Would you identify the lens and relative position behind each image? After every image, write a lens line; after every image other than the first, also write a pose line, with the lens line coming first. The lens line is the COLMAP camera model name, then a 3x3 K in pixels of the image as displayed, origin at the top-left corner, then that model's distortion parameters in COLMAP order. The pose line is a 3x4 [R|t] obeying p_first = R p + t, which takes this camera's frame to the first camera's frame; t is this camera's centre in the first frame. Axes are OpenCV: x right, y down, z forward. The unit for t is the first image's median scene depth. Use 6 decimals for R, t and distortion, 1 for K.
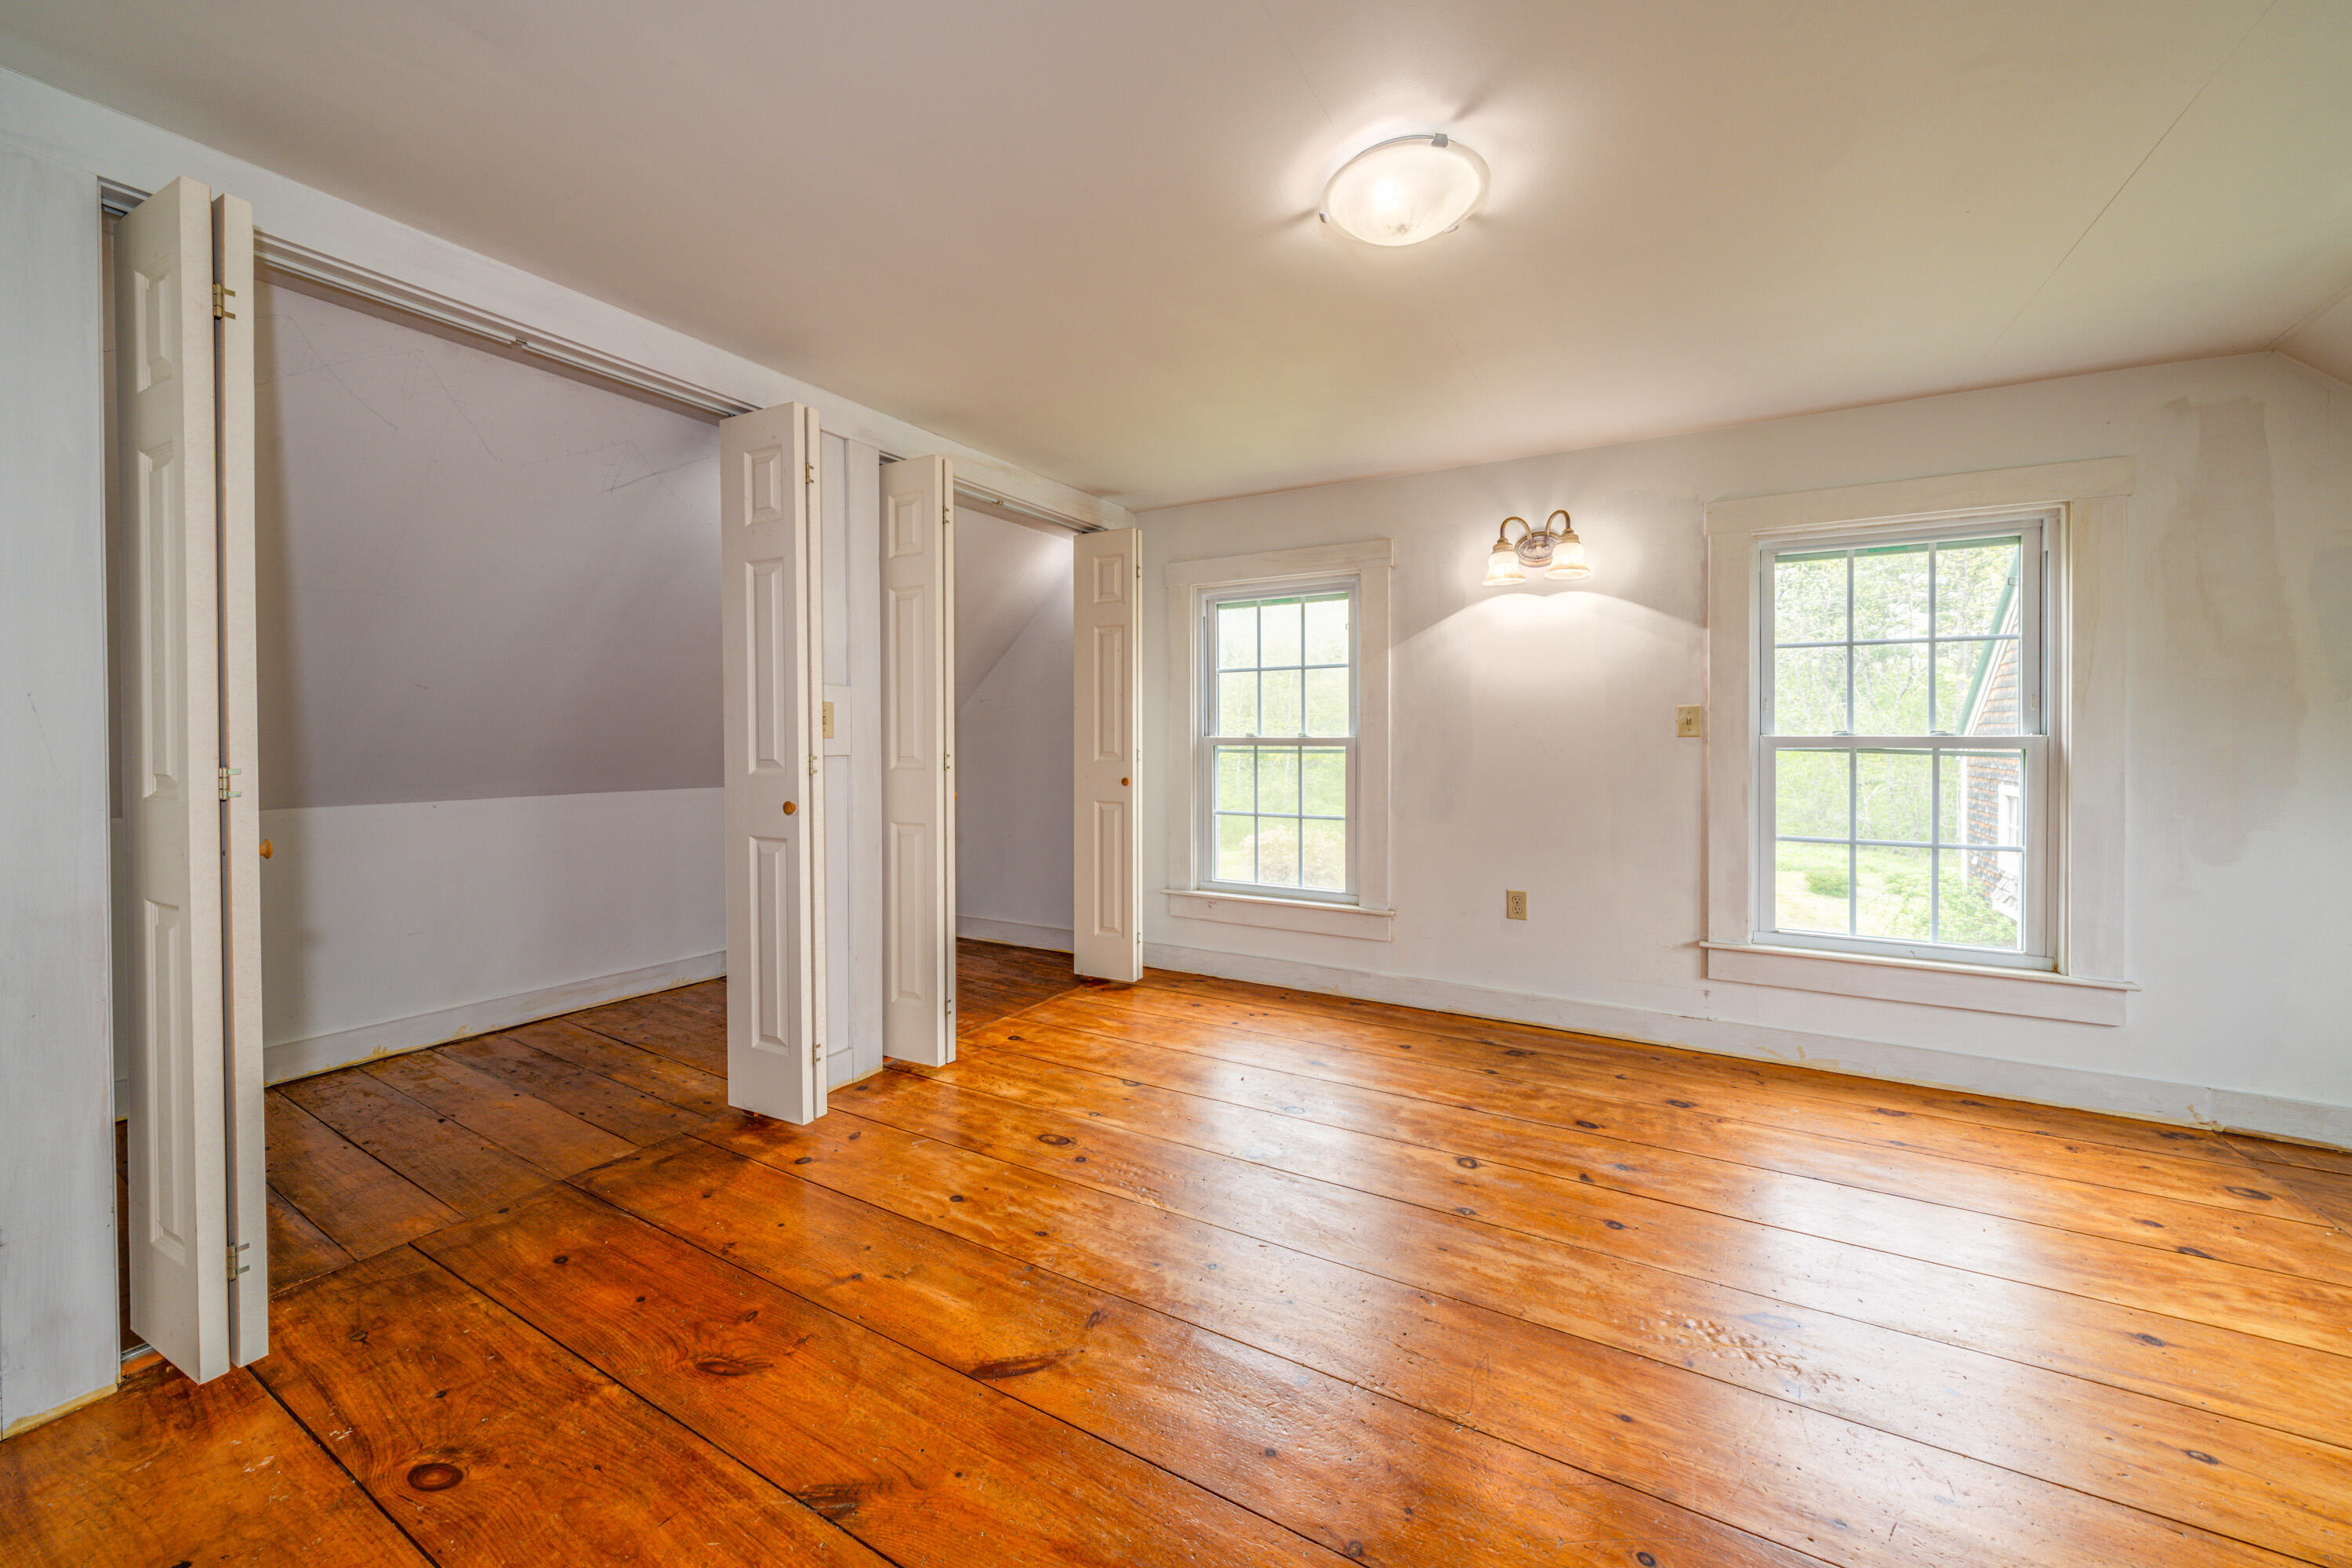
lens RADIAL K [[879.3, 0, 1200.8], [0, 879.3, 744.5], [0, 0, 1]] dist [-0.002013, -0.000224]
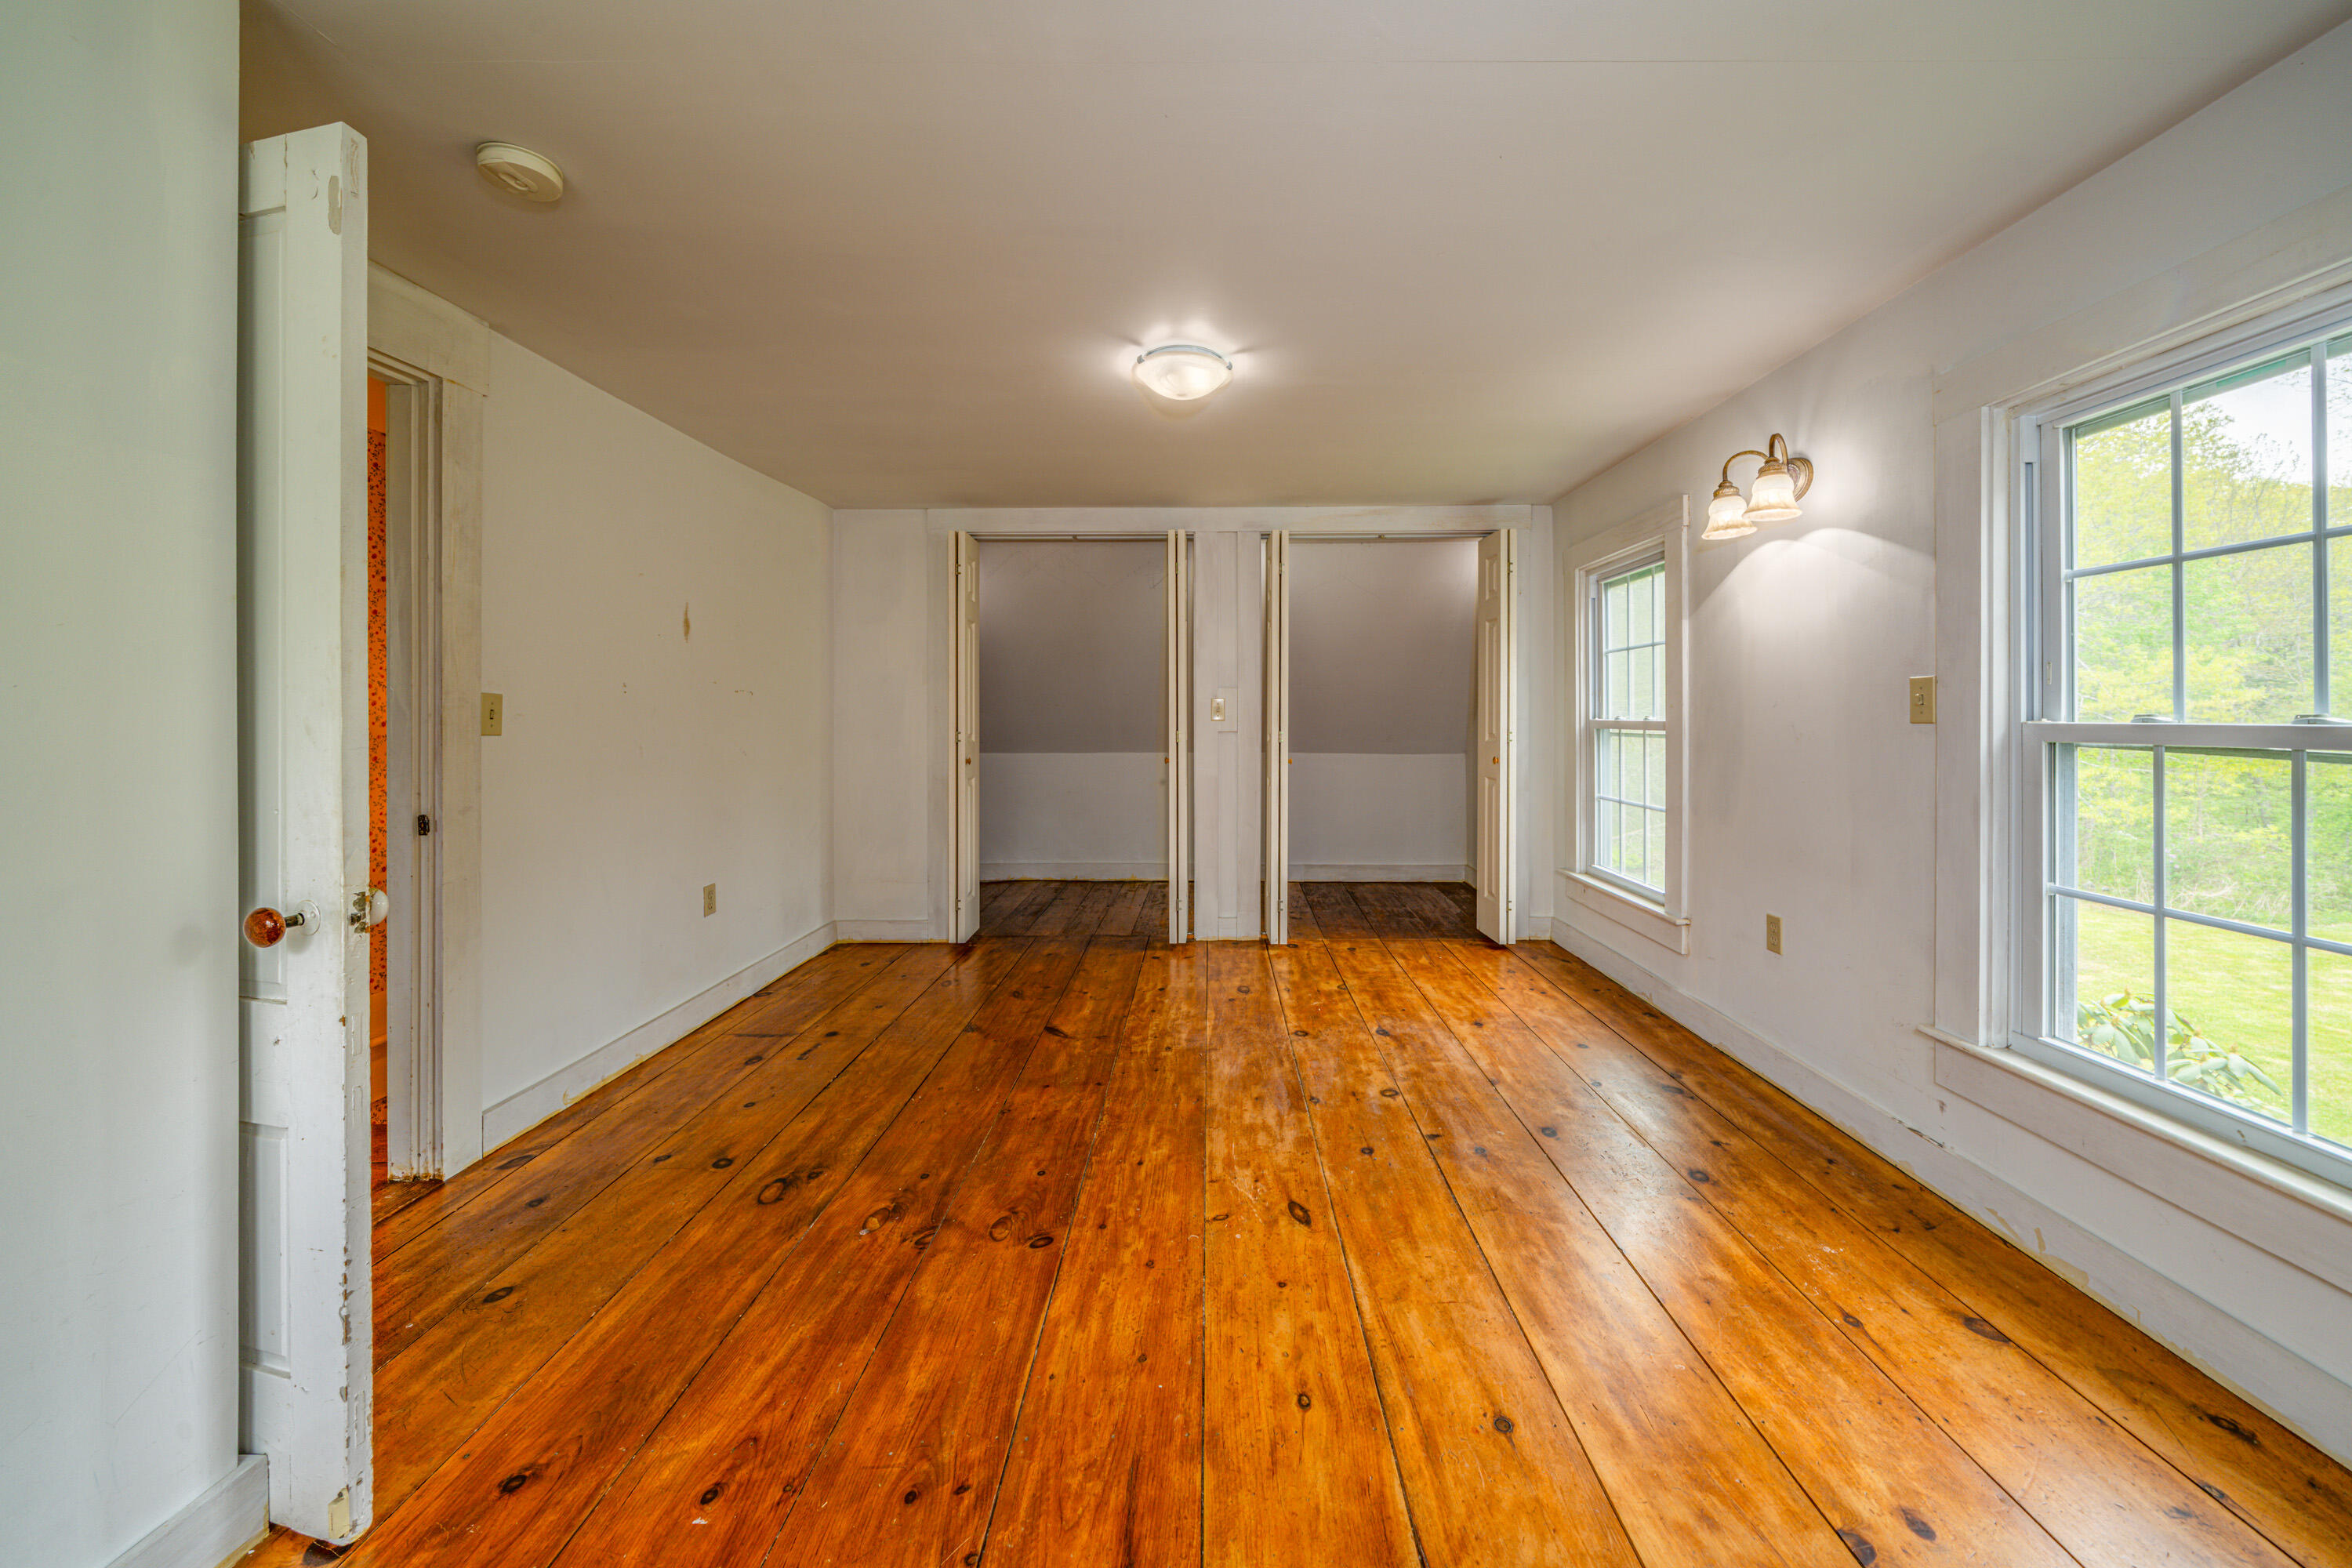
lens RADIAL K [[950.9, 0, 1193.0], [0, 950.9, 713.1], [0, 0, 1]] dist [-0.002193, -0.000246]
pose [[0.431838, -0.003330, -0.901945, 0.999481], [-0.008181, 0.999938, -0.007608, -0.005737], [0.901914, 0.010664, 0.431784, 0.174405]]
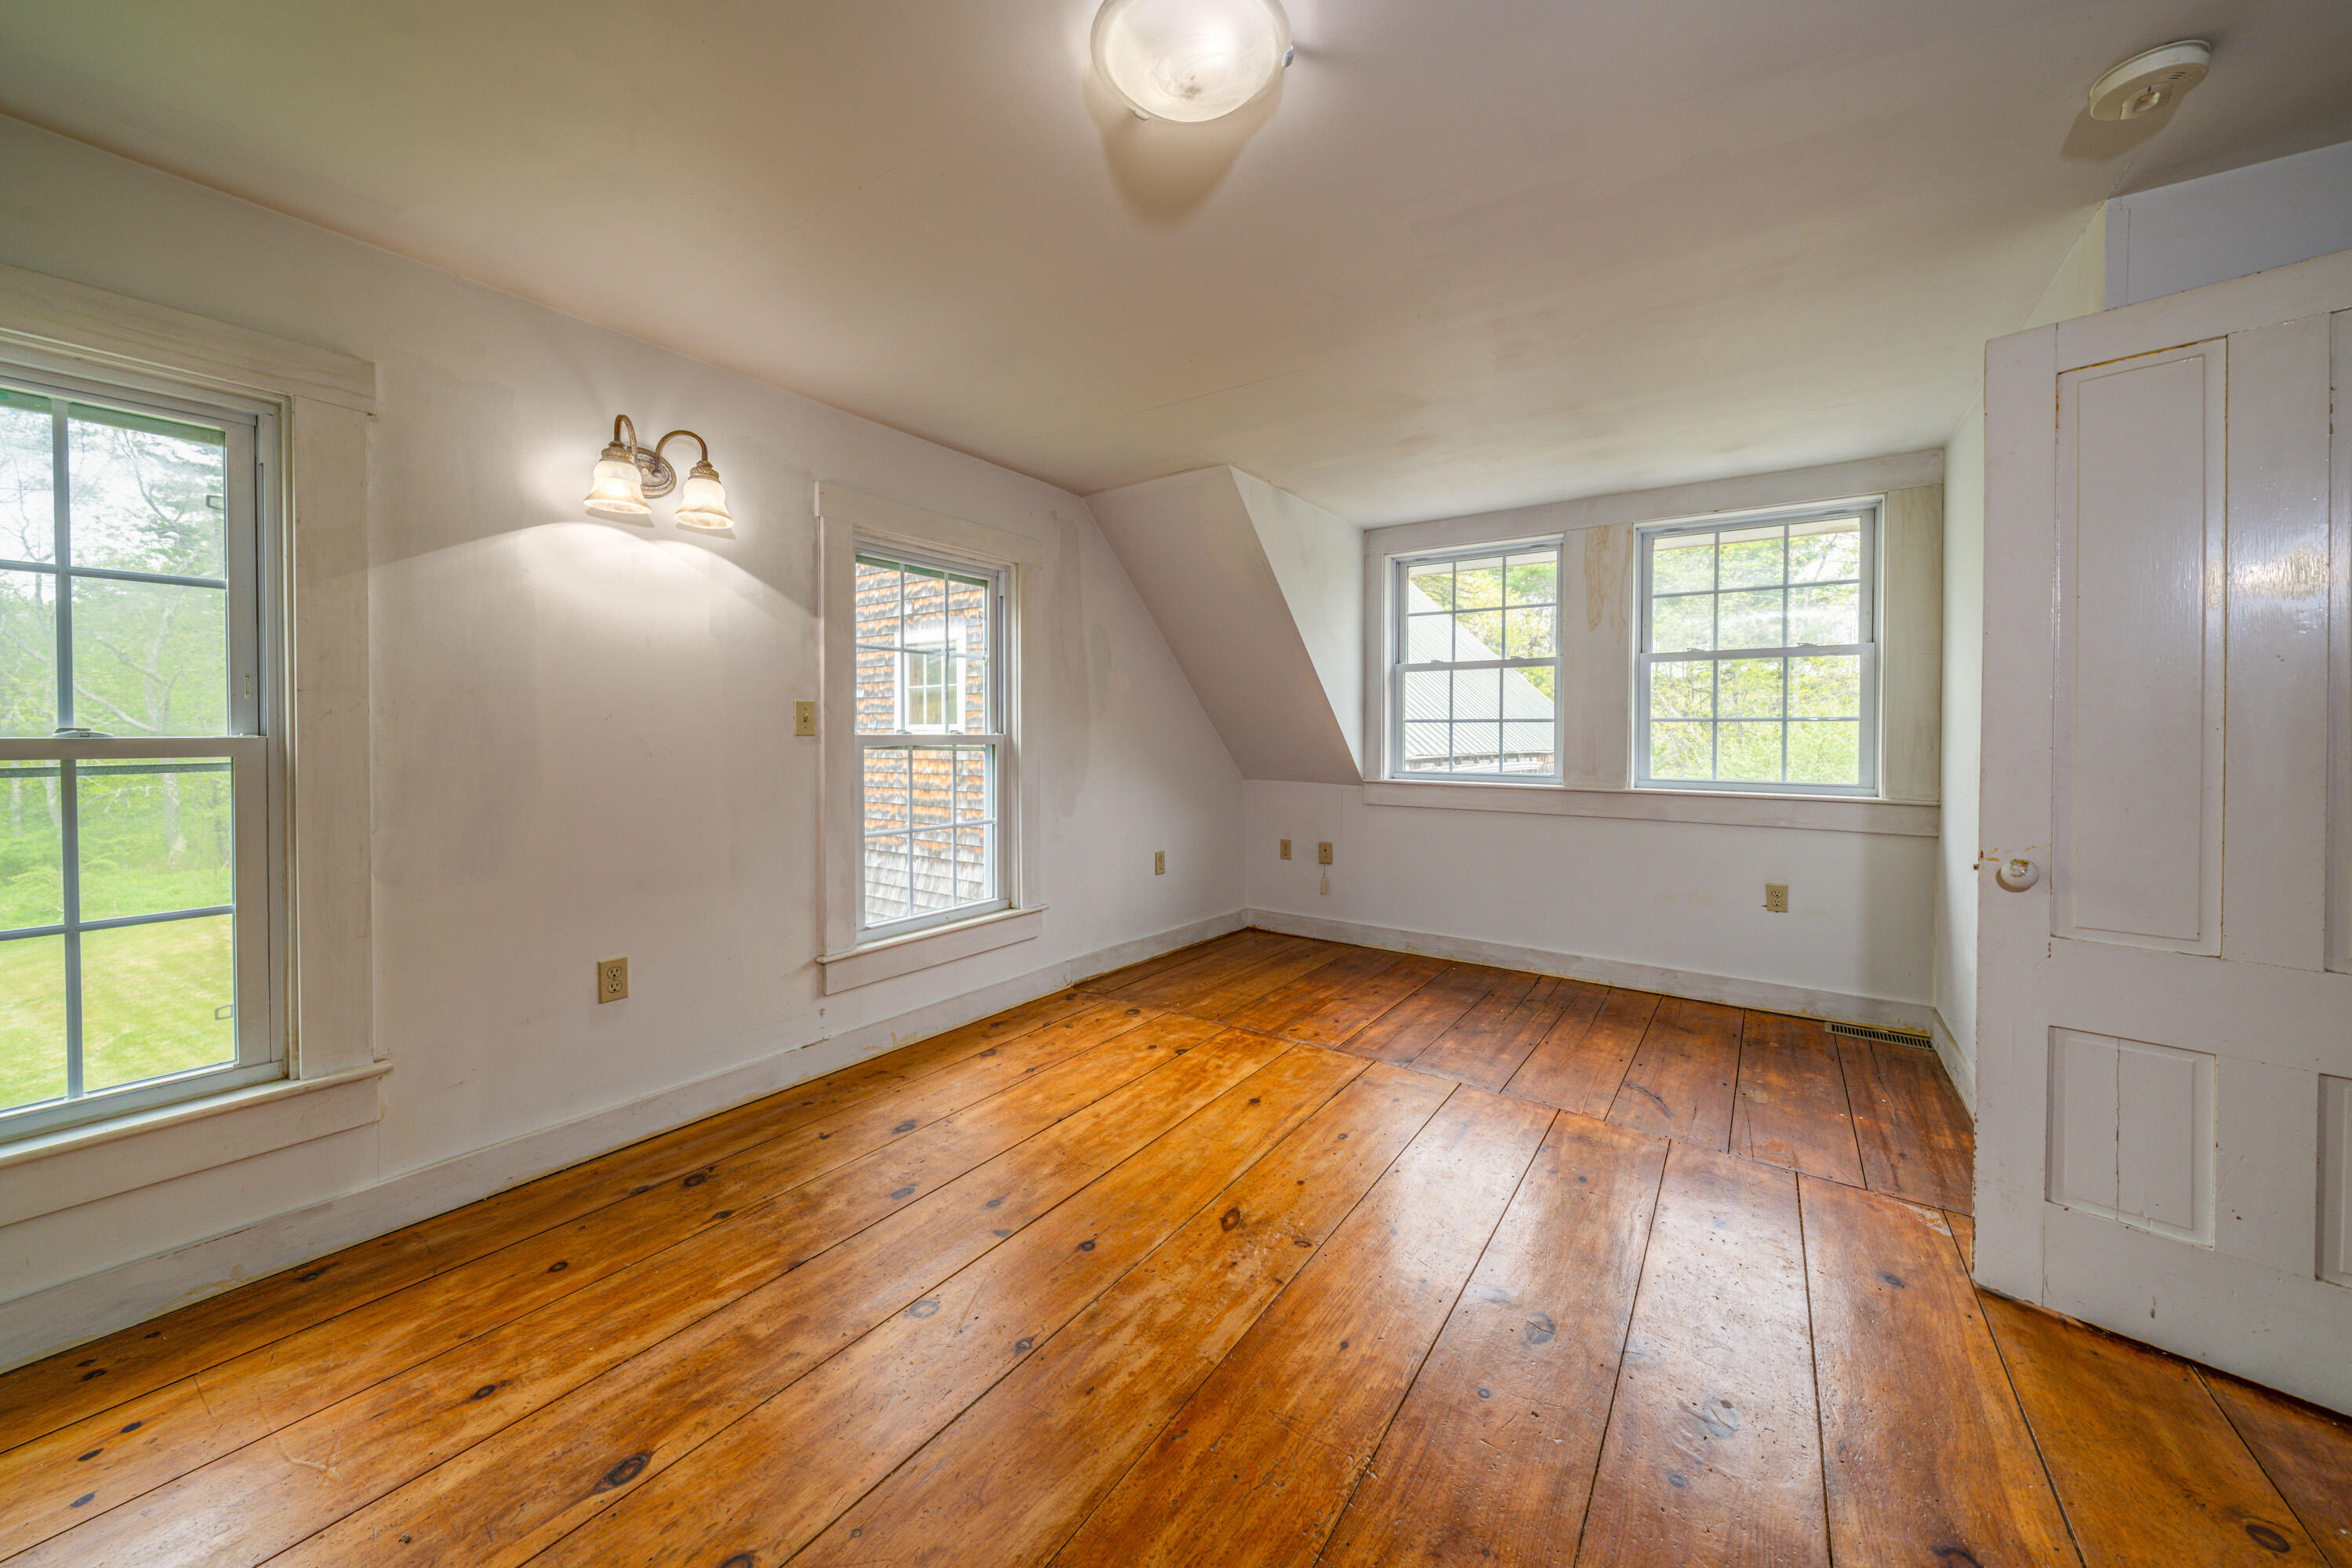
lens RADIAL K [[879.3, 0, 1200.8], [0, 879.3, 744.5], [0, 0, 1]] dist [-0.002013, -0.000224]
pose [[0.081809, -0.014078, 0.996549, -0.315078], [0.006701, 0.999885, 0.013575, -0.008697], [-0.996625, 0.005567, 0.081894, 0.534883]]
